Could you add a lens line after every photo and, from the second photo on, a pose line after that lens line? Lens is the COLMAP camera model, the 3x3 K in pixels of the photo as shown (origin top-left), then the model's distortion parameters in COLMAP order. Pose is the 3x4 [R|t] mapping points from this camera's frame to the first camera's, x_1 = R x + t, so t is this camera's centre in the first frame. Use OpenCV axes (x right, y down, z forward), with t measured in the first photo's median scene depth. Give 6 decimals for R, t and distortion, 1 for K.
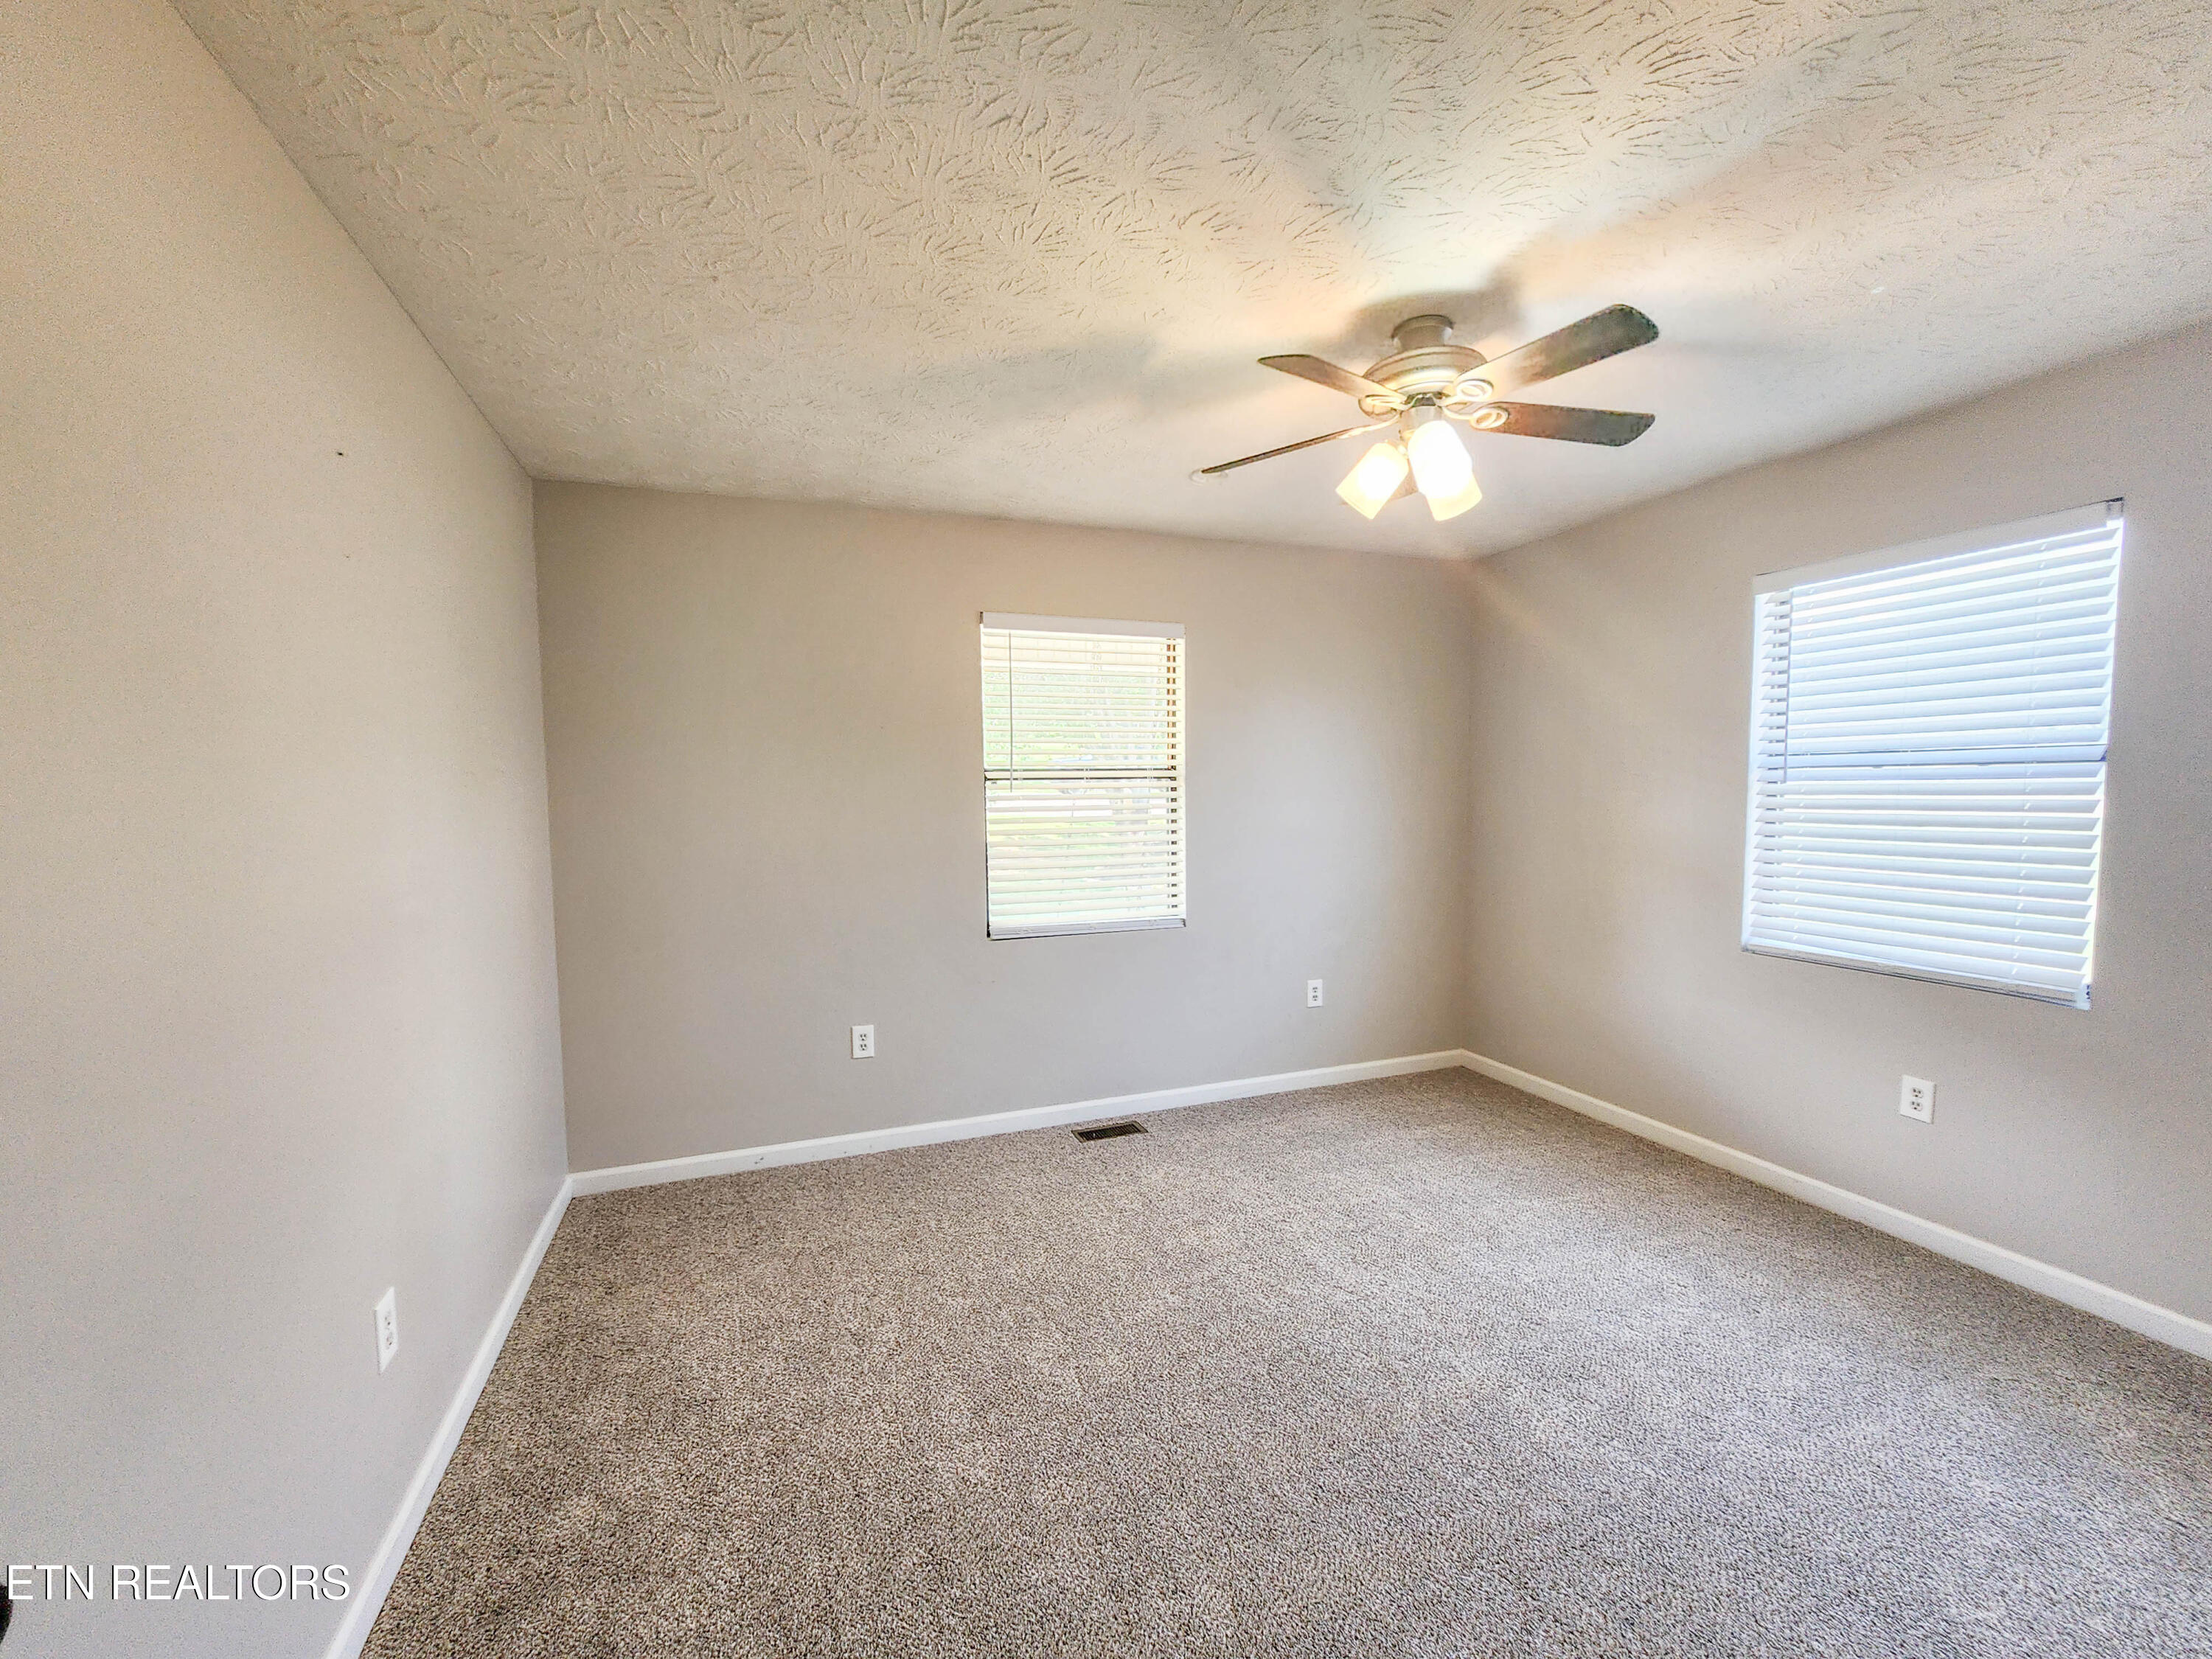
lens RADIAL K [[916.5, 0, 1099.2], [0, 916.5, 835.0], [0, 0, 1]] dist [0.002369, 0.000127]
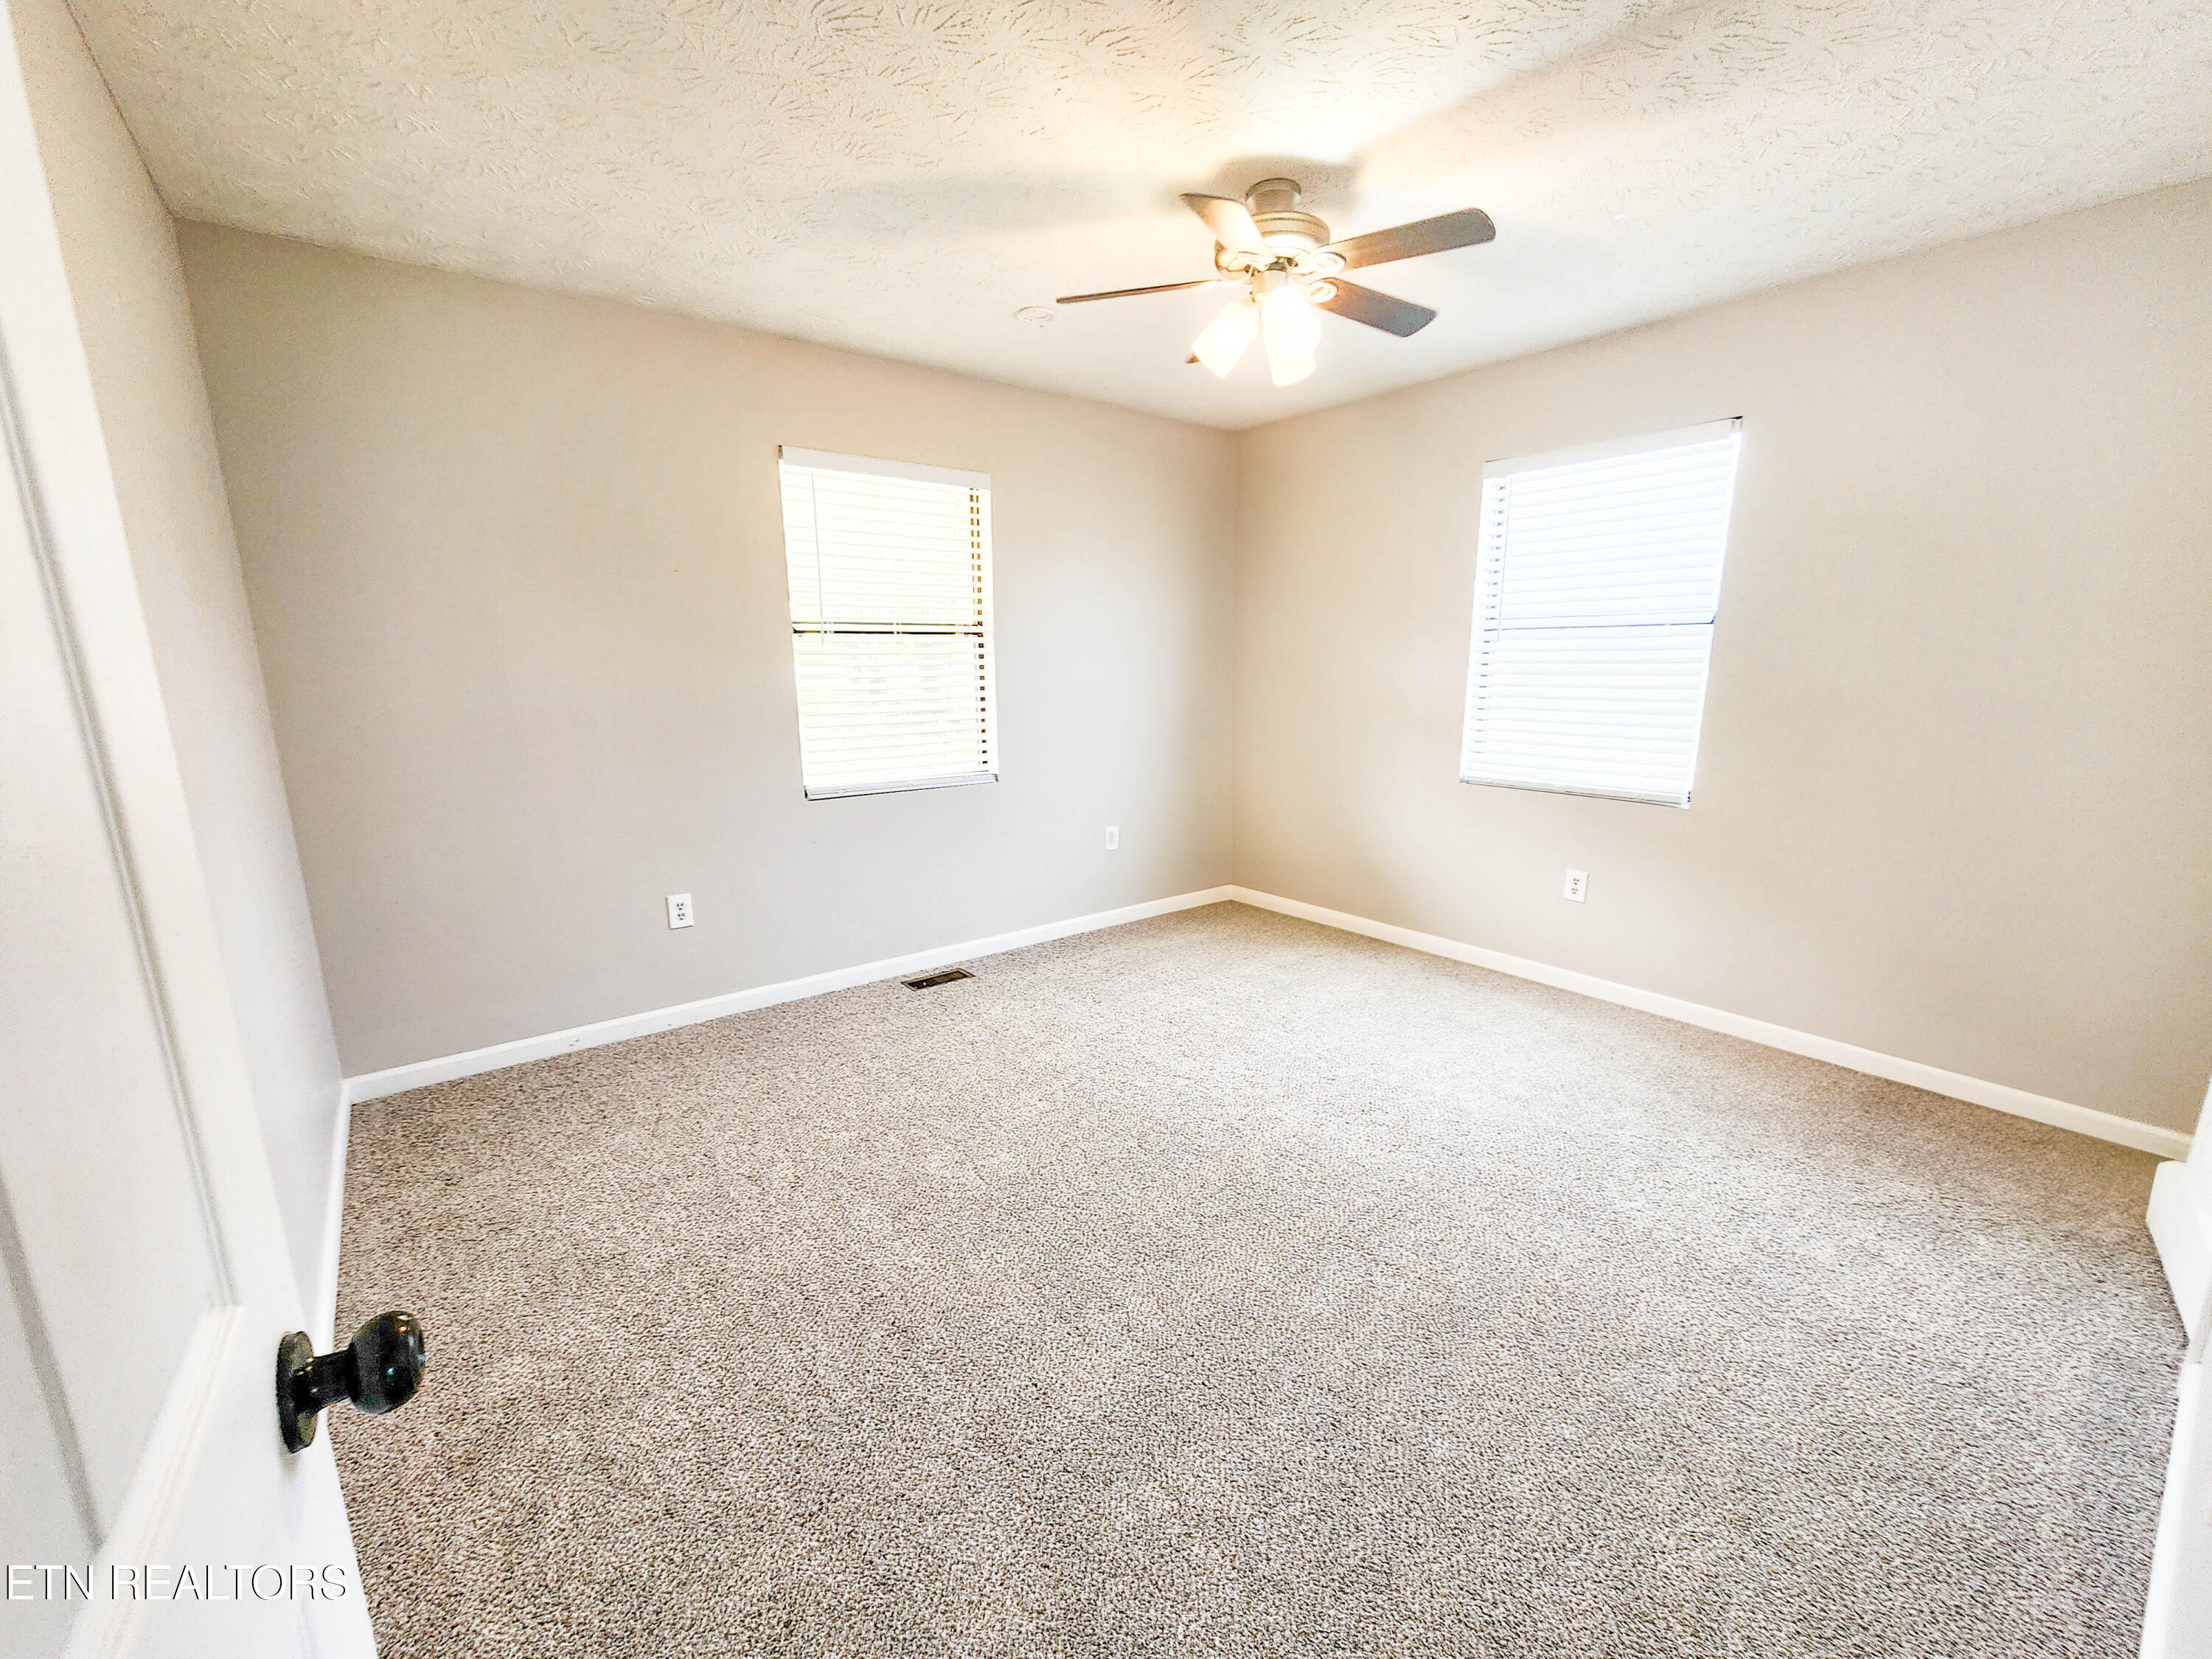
lens RADIAL K [[916.5, 0, 1114.5], [0, 916.5, 840.1], [0, 0, 1]] dist [0.002369, 0.000127]
pose [[0.952165, -0.055446, 0.300514, -0.140264], [0.011697, 0.989294, 0.145468, 0.024248], [-0.305362, -0.134995, 0.942619, -0.032400]]
